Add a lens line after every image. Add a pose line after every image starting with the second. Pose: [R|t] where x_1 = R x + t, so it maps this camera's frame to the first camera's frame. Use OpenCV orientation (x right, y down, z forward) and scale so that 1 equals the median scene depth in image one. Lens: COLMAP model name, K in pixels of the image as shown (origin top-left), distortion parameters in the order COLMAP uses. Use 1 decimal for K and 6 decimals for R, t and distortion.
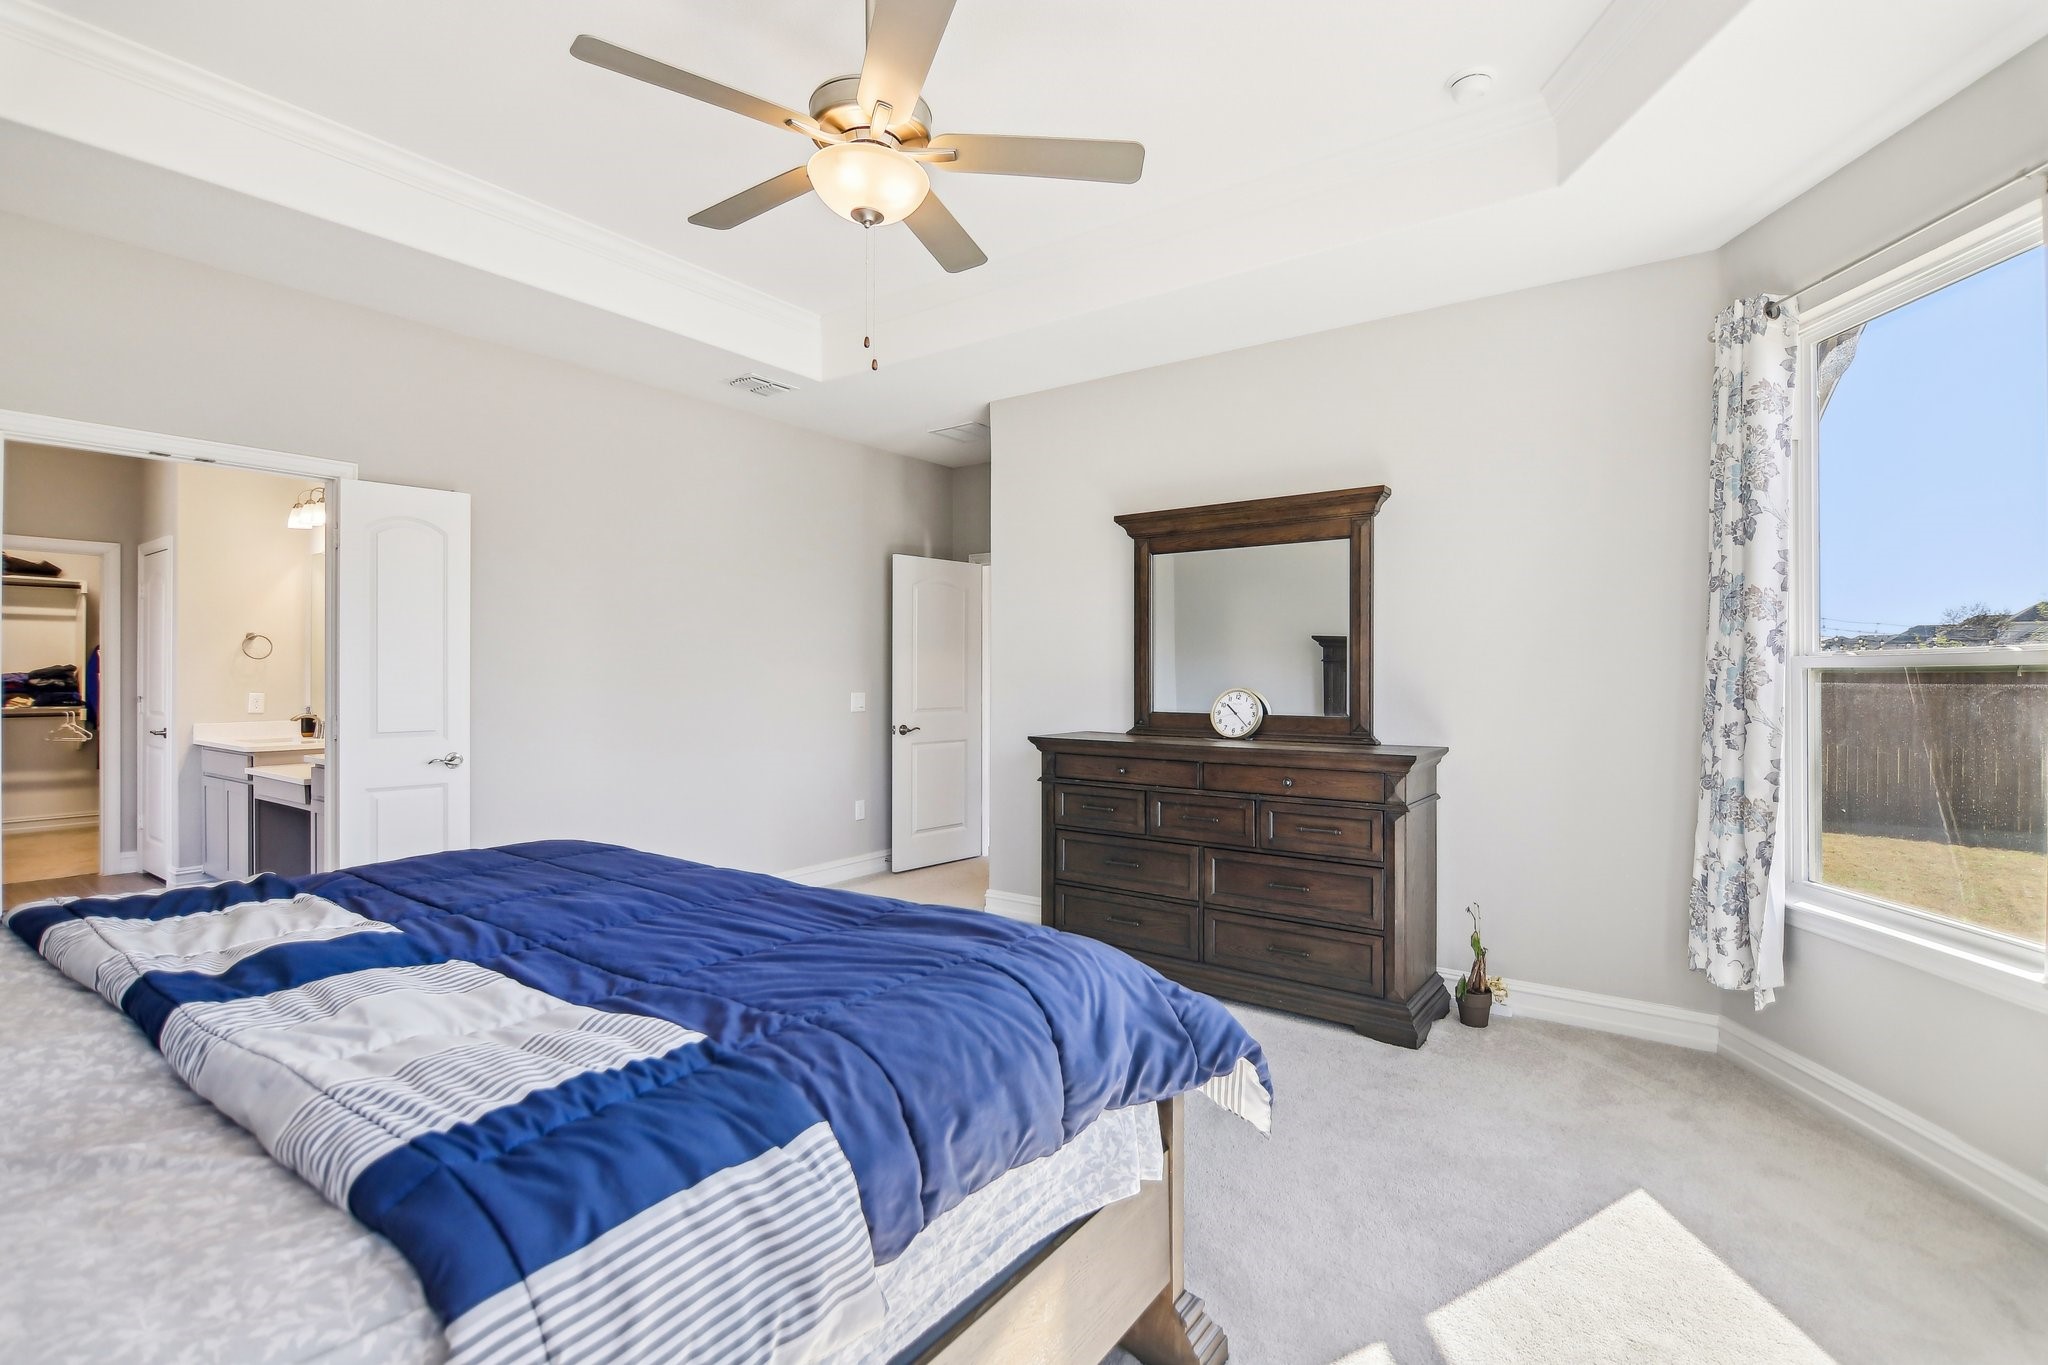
lens RADIAL K [[943.9, 0, 1029.0], [0, 943.9, 667.6], [0, 0, 1]] dist [-0.002683, -0.003146]
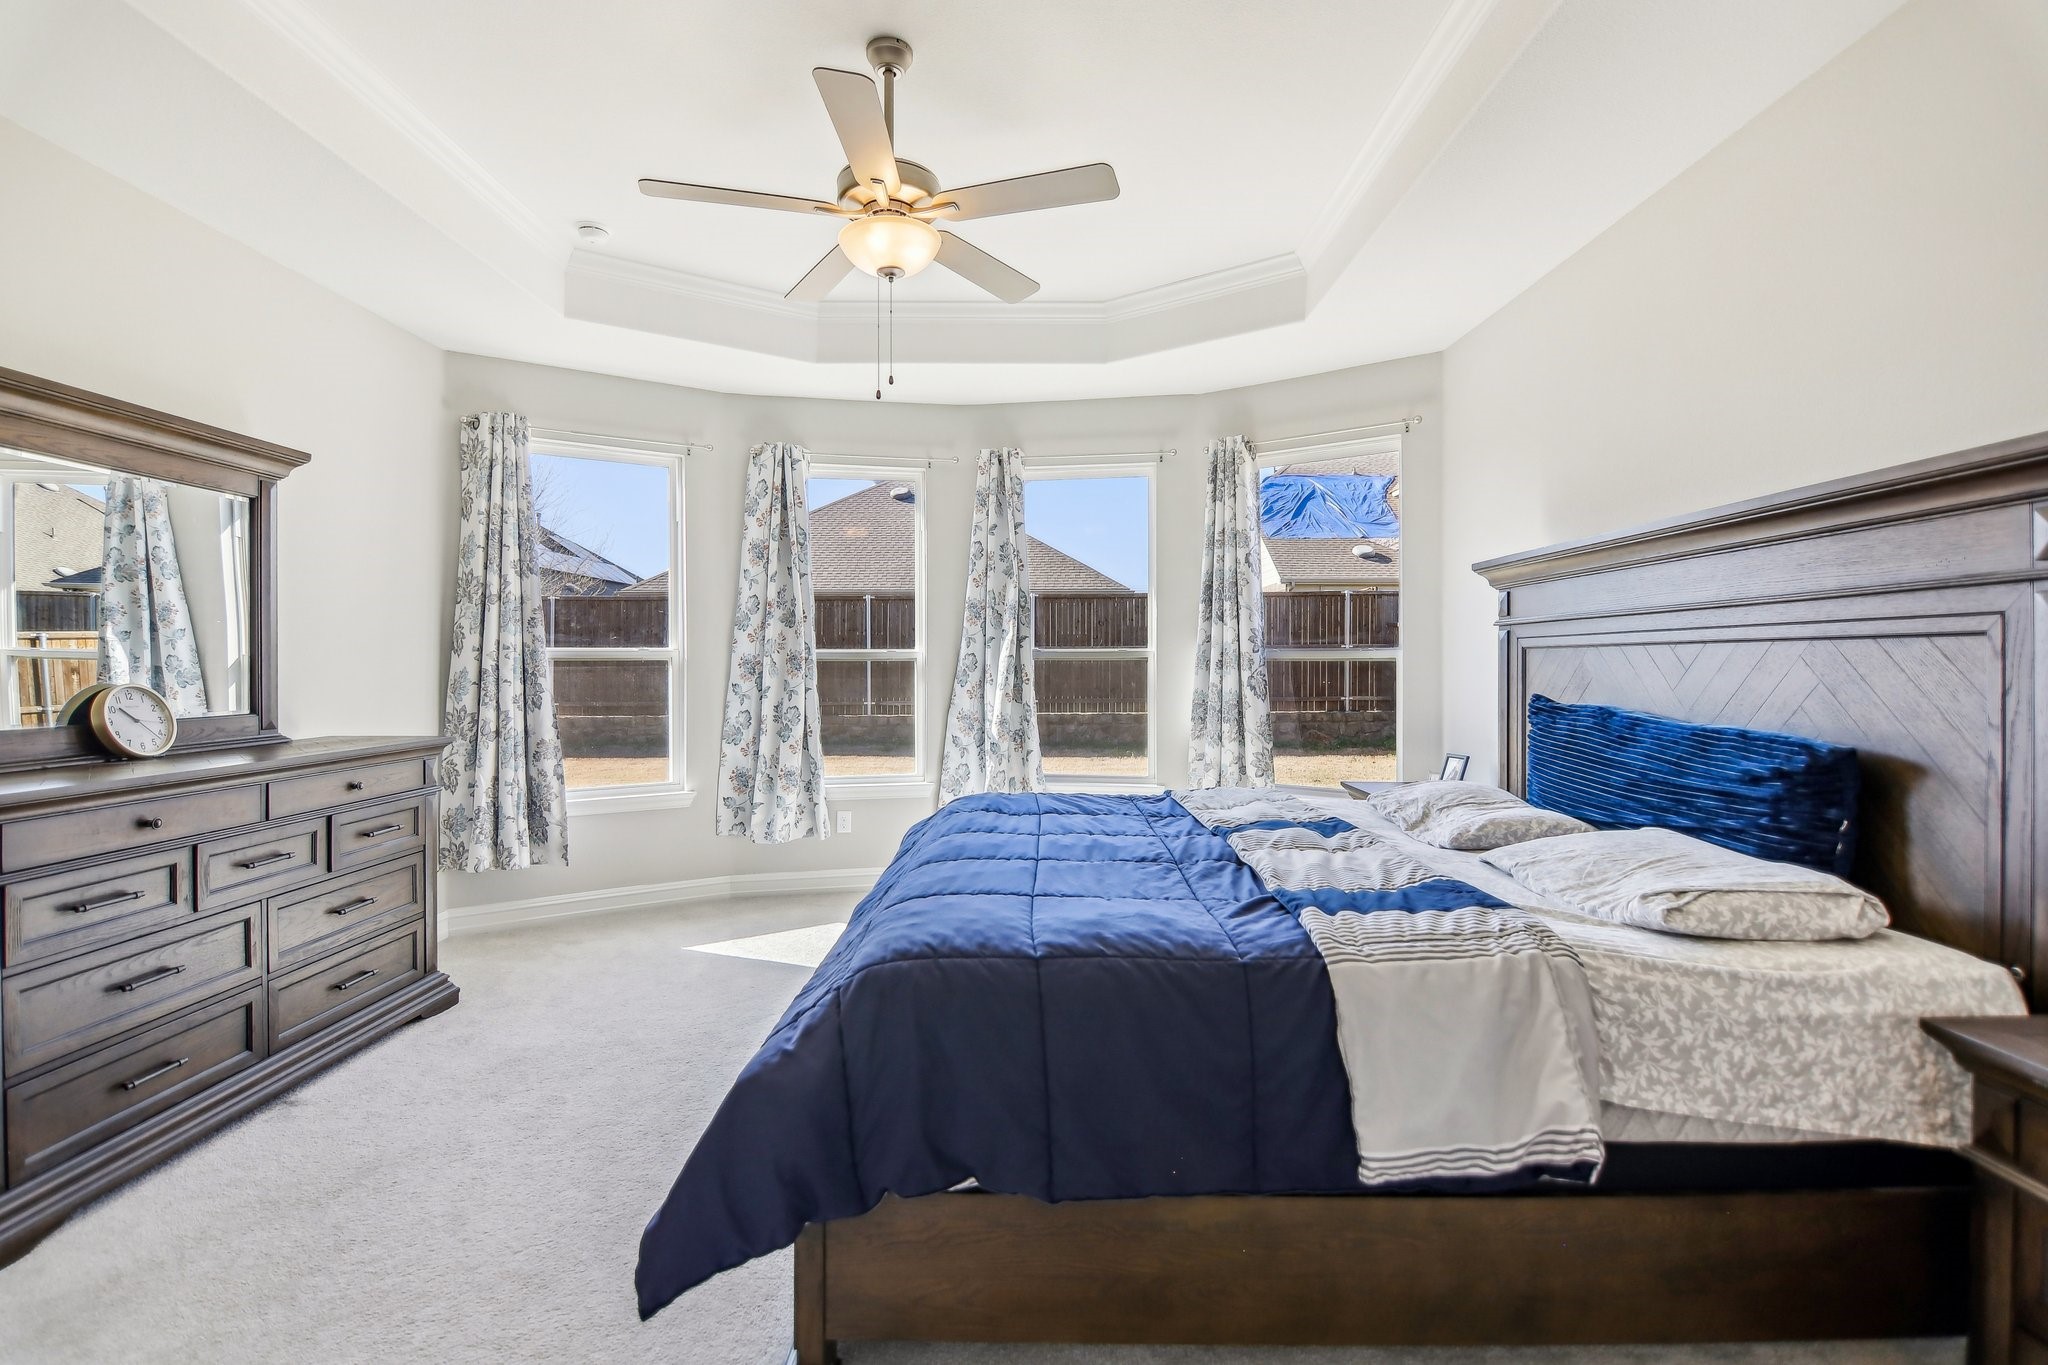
lens RADIAL K [[943.9, 0, 1031.1], [0, 943.9, 676.2], [0, 0, 1]] dist [-0.002683, -0.003146]
pose [[-0.572942, -0.013200, 0.819490, -0.692035], [-0.005645, 0.999910, 0.012159, 0.004401], [-0.819577, 0.002341, -0.572965, 0.862582]]
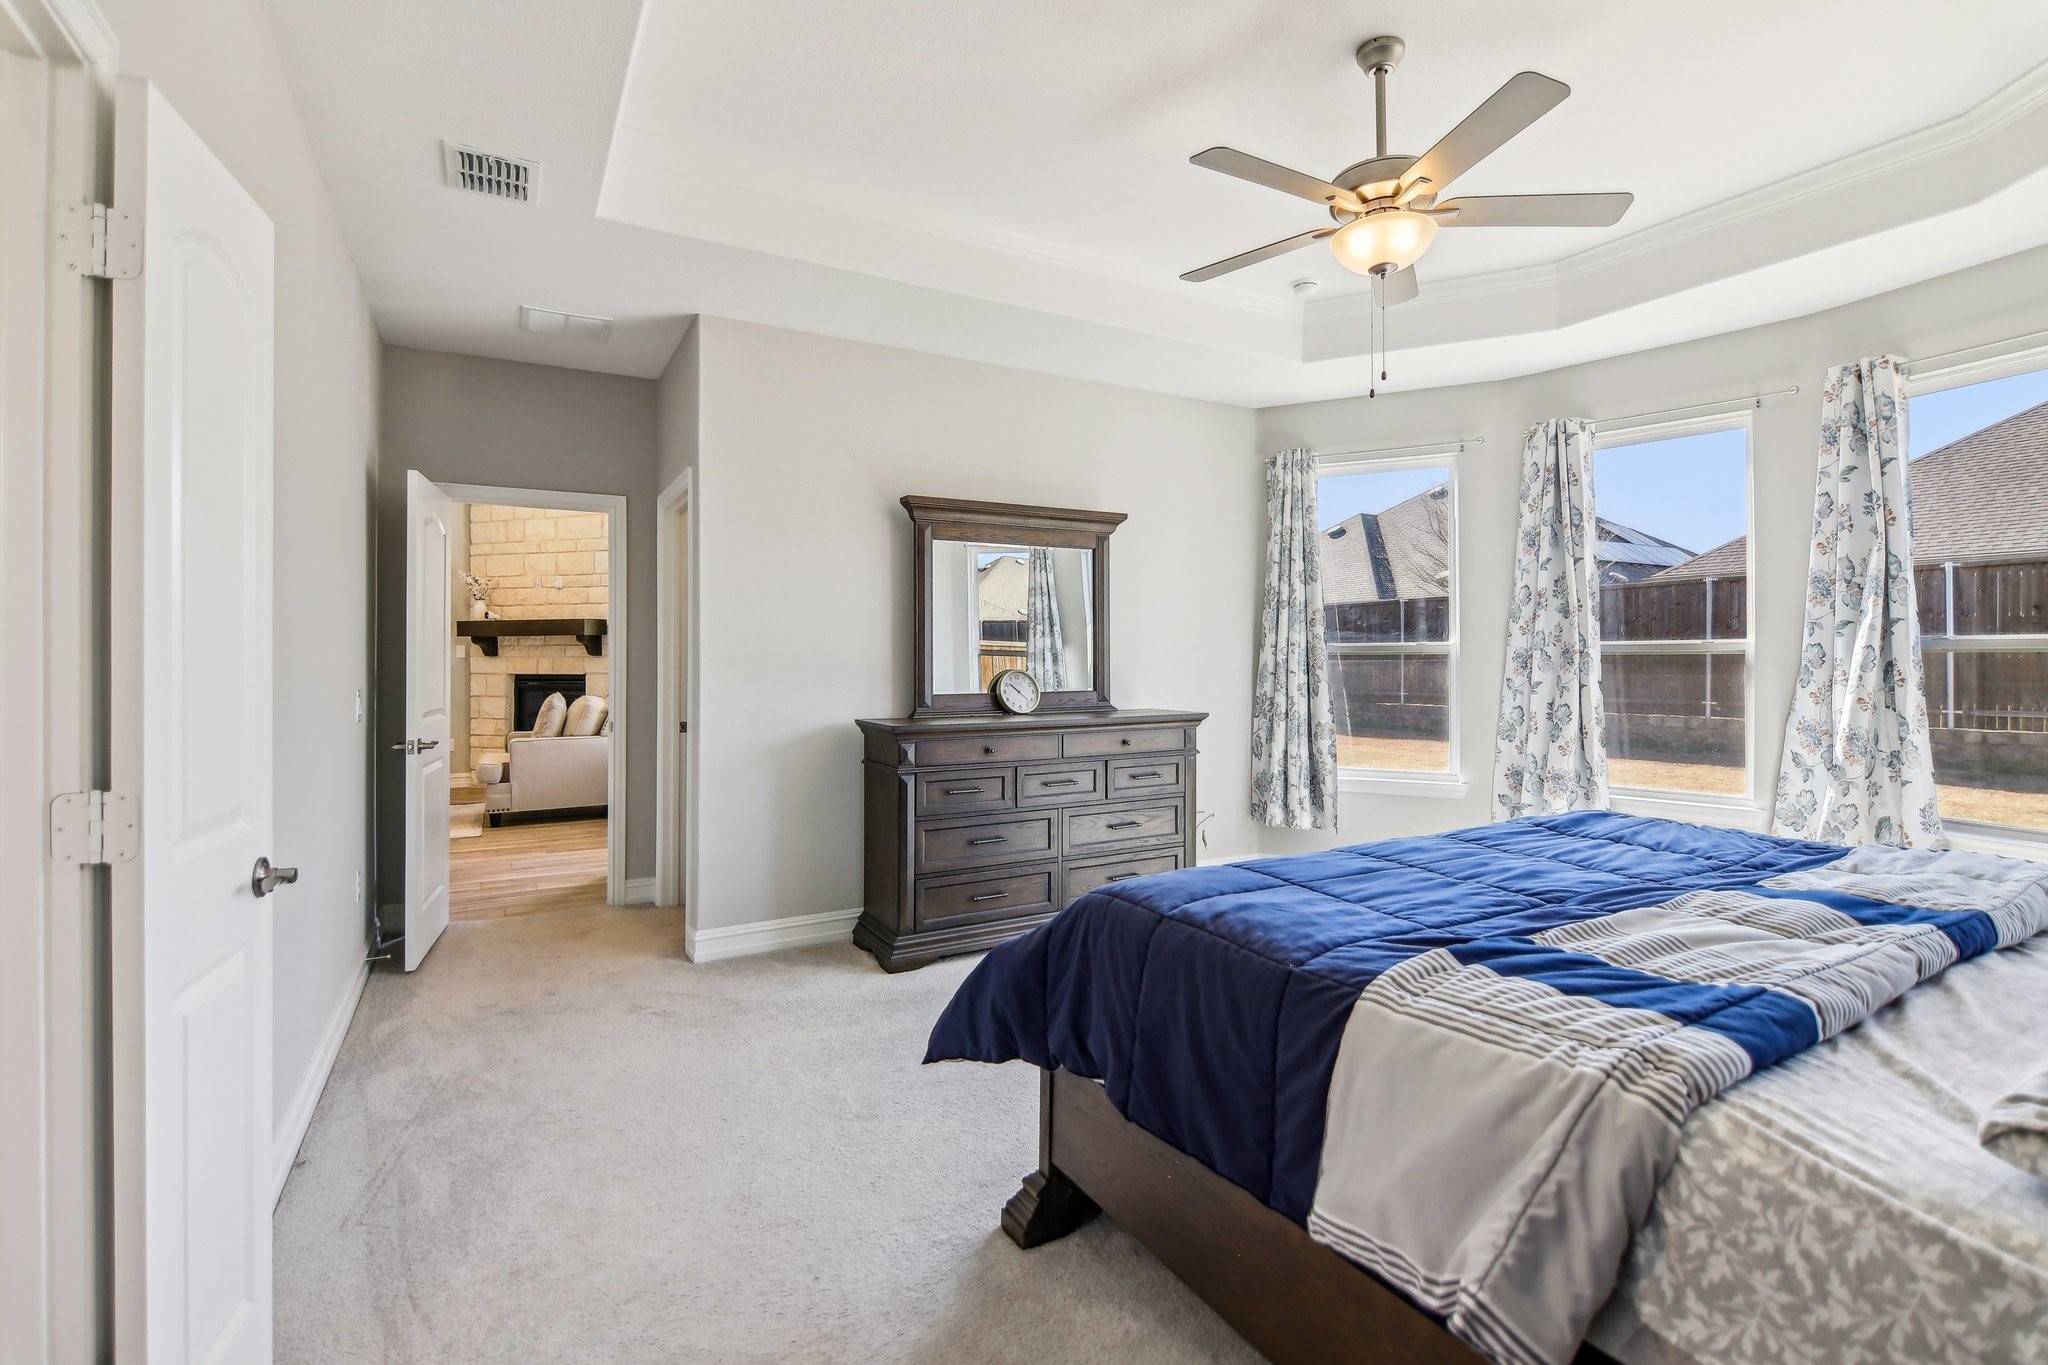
lens RADIAL K [[943.9, 0, 1028.1], [0, 943.9, 675.8], [0, 0, 1]] dist [-0.002683, -0.003146]
pose [[0.418503, -0.020029, 0.907994, -0.800385], [-0.003118, 0.999719, 0.023489, 0.002259], [-0.908210, -0.012661, 0.418323, 0.520143]]
